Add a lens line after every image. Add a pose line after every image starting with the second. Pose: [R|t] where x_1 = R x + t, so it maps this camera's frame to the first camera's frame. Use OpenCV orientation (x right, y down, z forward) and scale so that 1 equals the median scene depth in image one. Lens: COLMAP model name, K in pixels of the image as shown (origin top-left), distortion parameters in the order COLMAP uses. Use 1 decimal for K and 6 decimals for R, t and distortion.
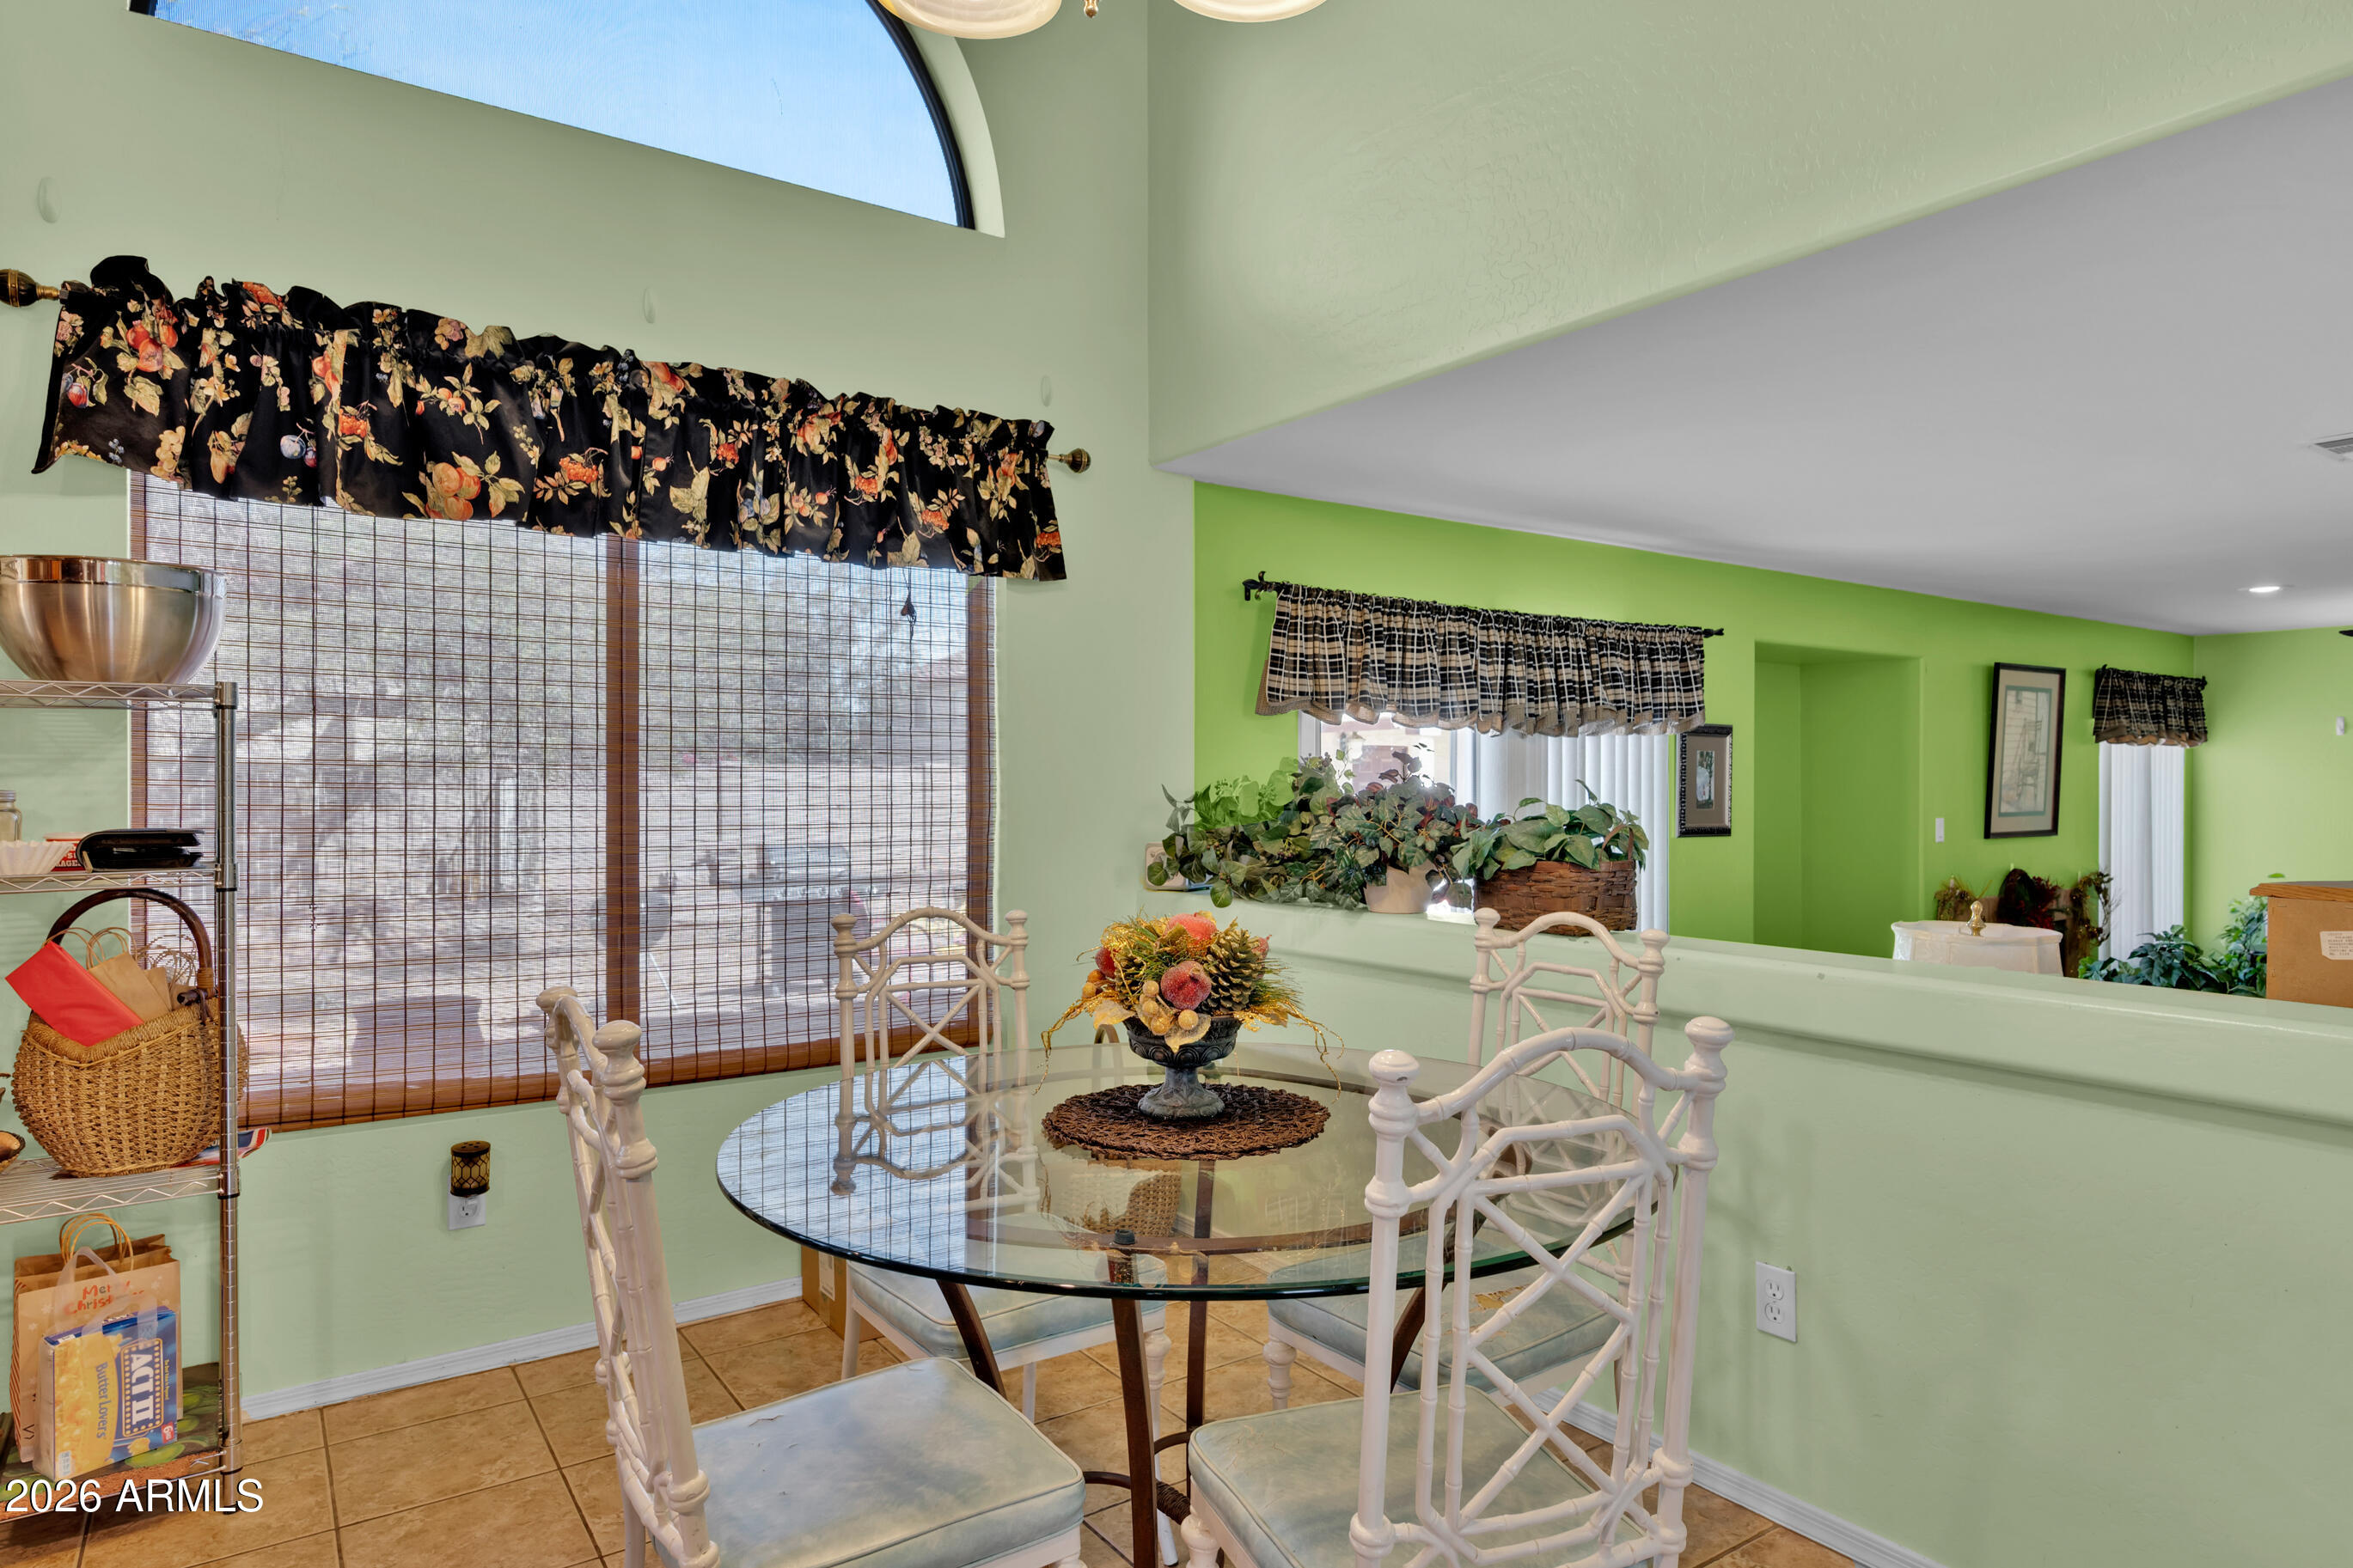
lens RADIAL K [[1327.1, 0, 1174.2], [0, 1327.1, 803.1], [0, 0, 1]] dist [-0.001999, -0.002286]
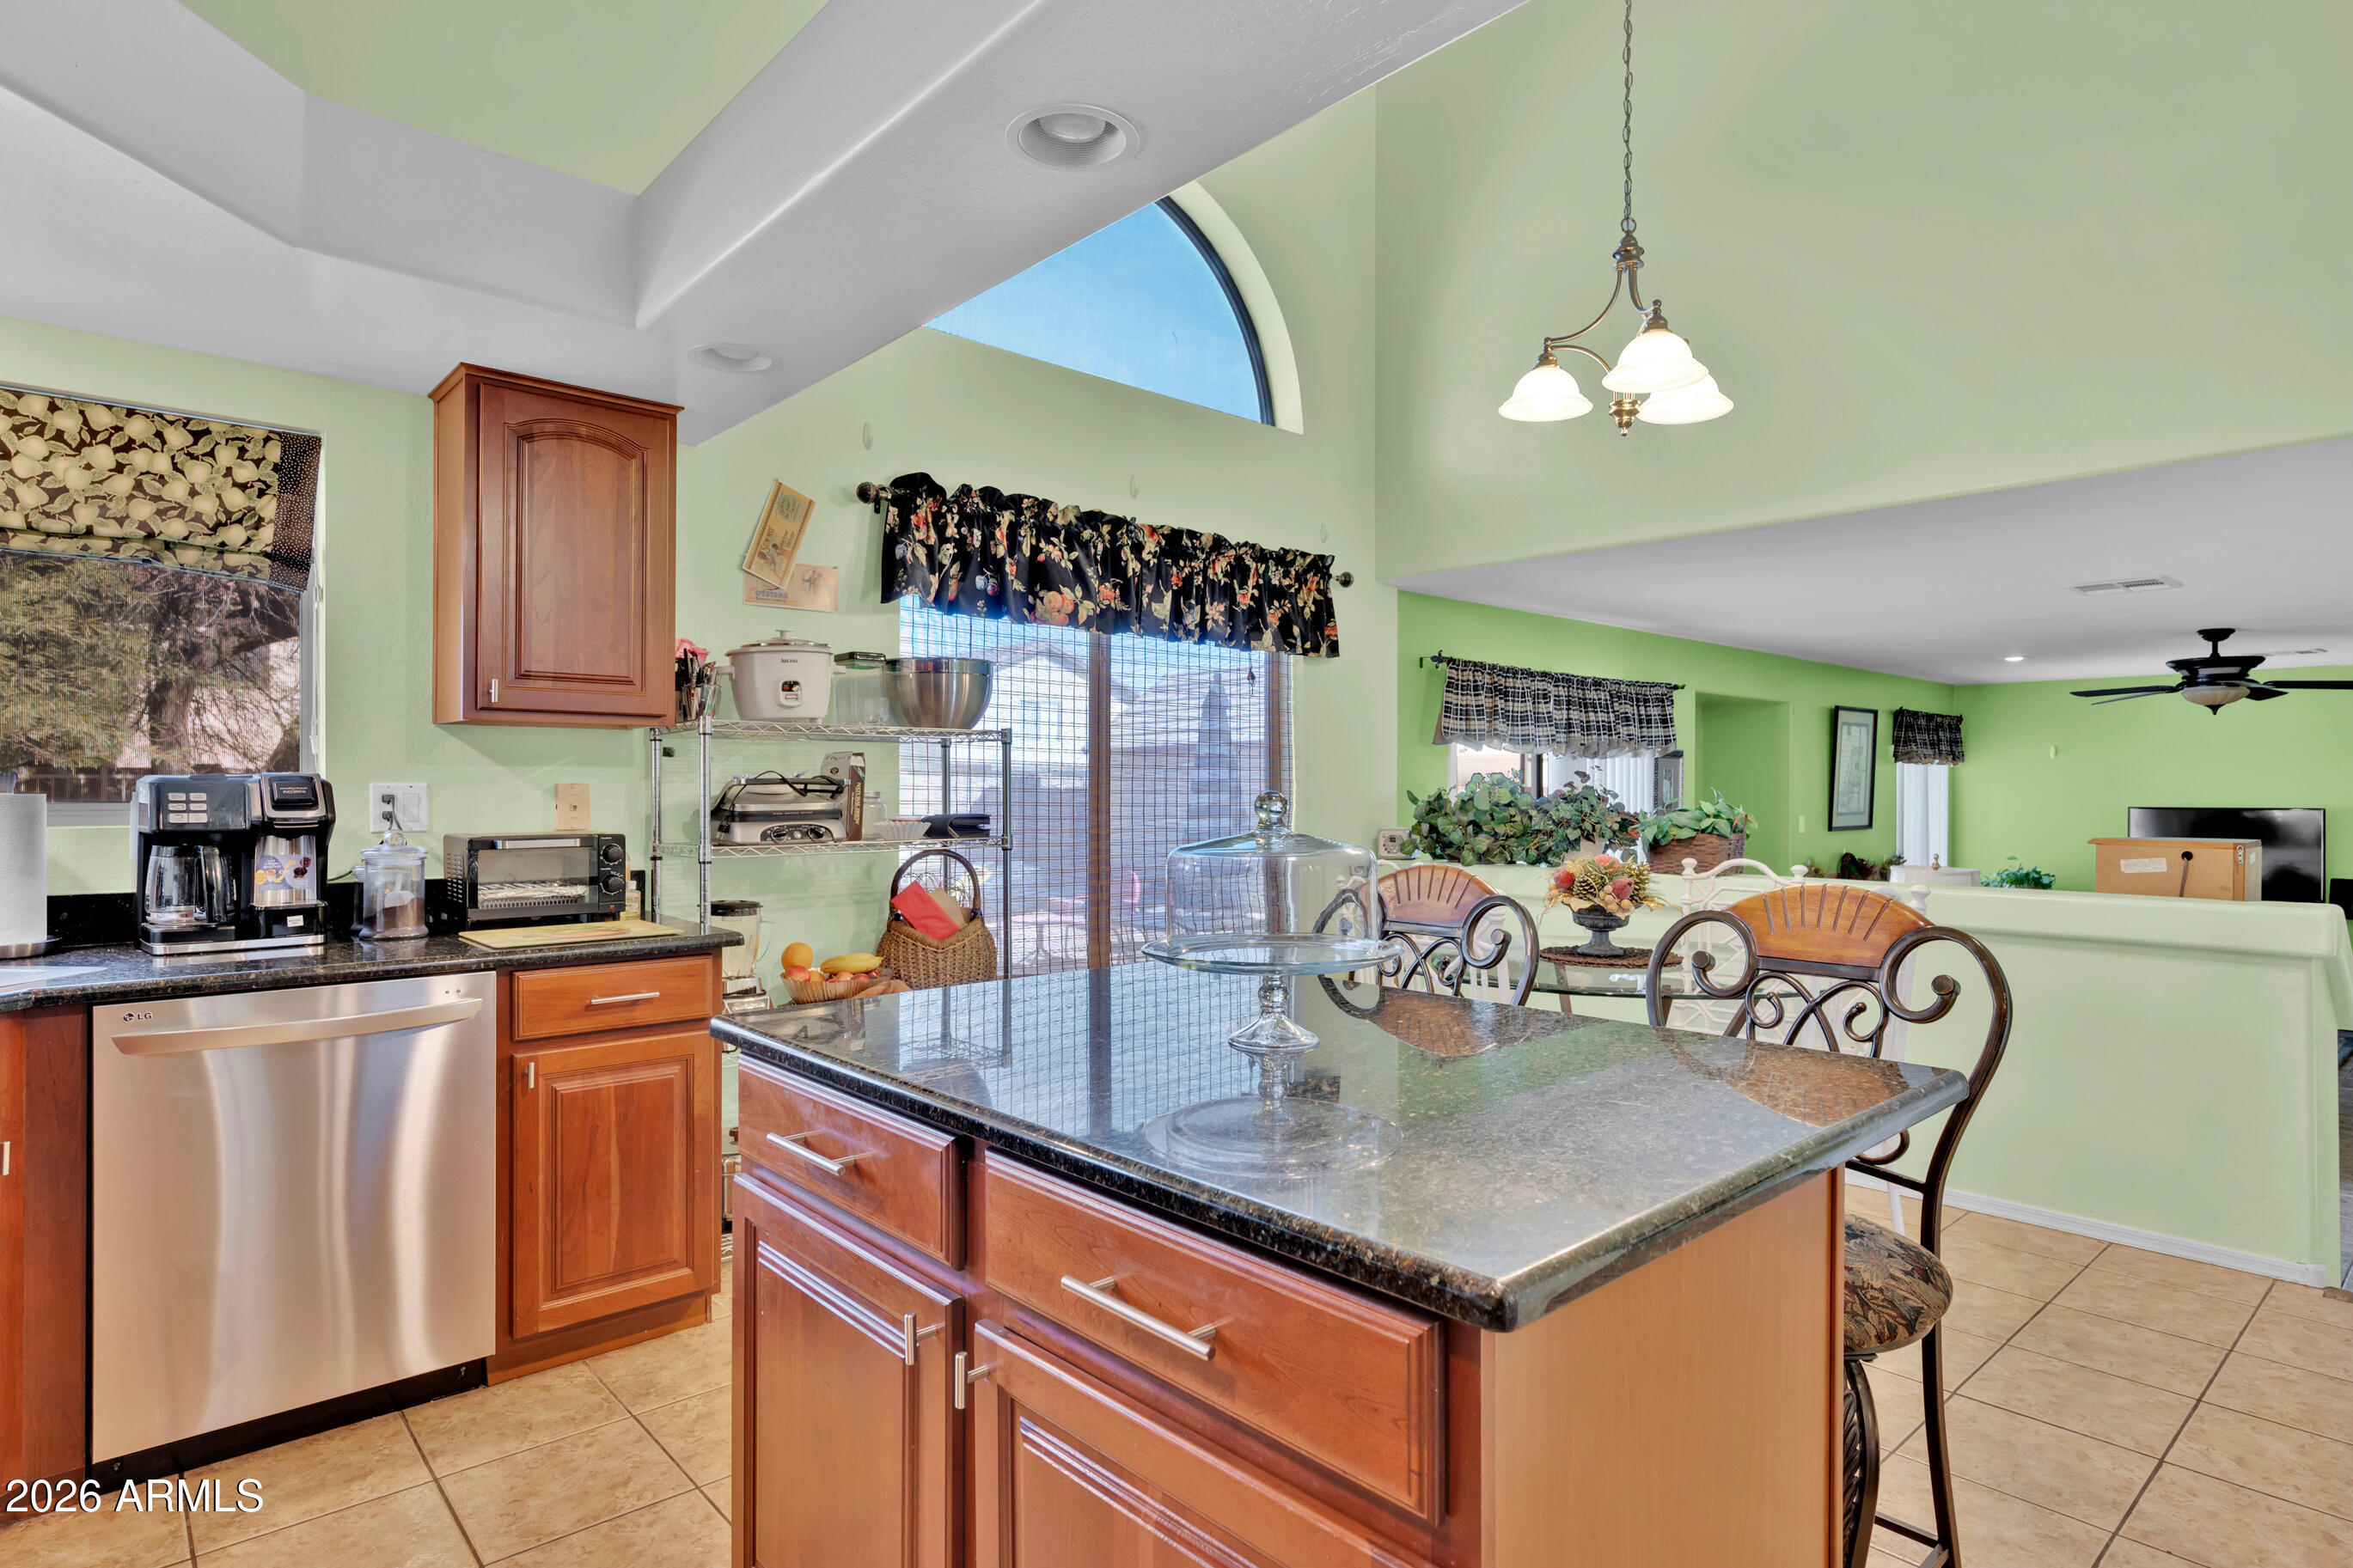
lens RADIAL K [[1256.2, 0, 1187.2], [0, 1256.2, 780.3], [0, 0, 1]] dist [-0.002618, -0.001415]
pose [[0.990311, 0.001194, 0.138863, -0.520445], [0.002439, 0.999659, -0.025991, 0.012728], [-0.138847, 0.026077, 0.989971, -0.464011]]
